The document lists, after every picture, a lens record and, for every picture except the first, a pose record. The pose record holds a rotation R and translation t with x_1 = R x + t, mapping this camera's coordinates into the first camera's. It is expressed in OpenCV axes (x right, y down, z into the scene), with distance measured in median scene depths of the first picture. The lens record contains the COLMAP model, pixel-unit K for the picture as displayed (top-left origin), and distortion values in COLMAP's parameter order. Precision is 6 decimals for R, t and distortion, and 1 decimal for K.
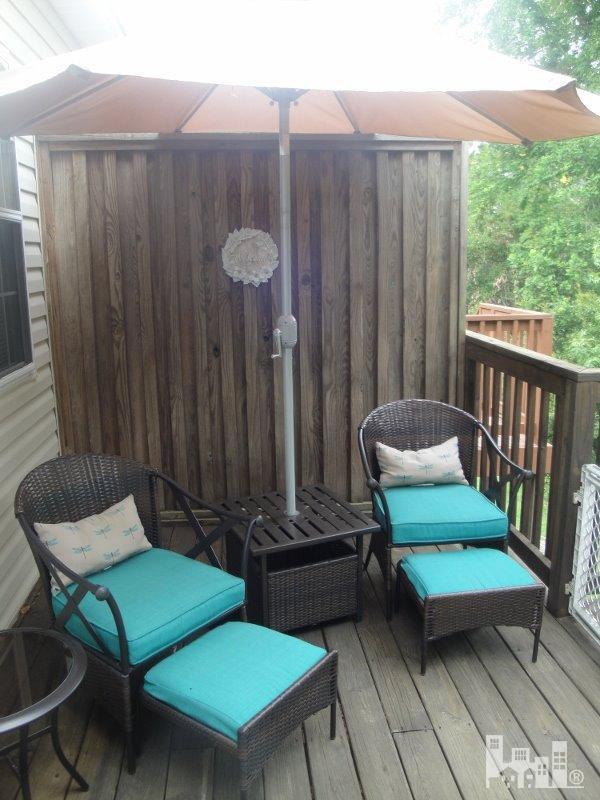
lens RADIAL K [[653.9, 0, 300.0], [0, 653.9, 400.0], [0, 0, 1]] dist [-0.115598, 0.008461]
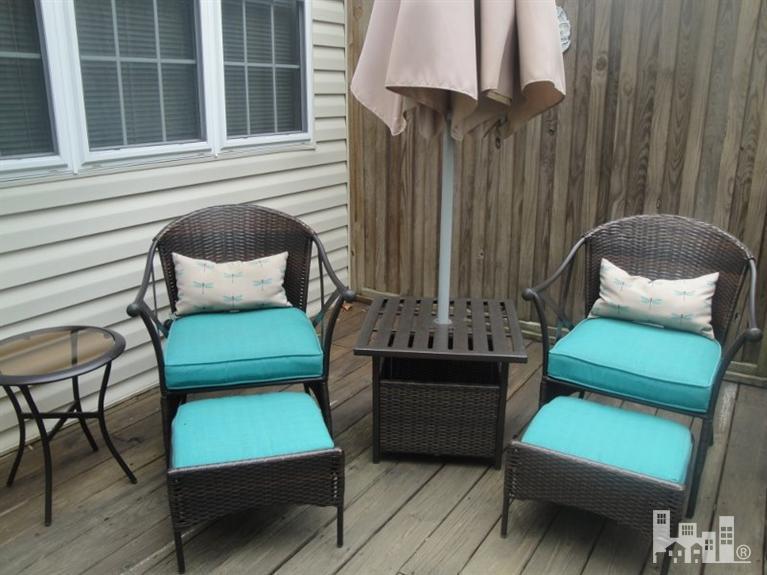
lens RADIAL K [[627.0, 0, 383.5], [0, 627.0, 287.5], [0, 0, 1]] dist [-0.115598, 0.008461]
pose [[0.786792, 0.198442, -0.584448, 0.350172], [-0.143781, 0.979783, 0.139114, 0.033223], [0.600238, -0.025422, 0.799417, 0.240144]]
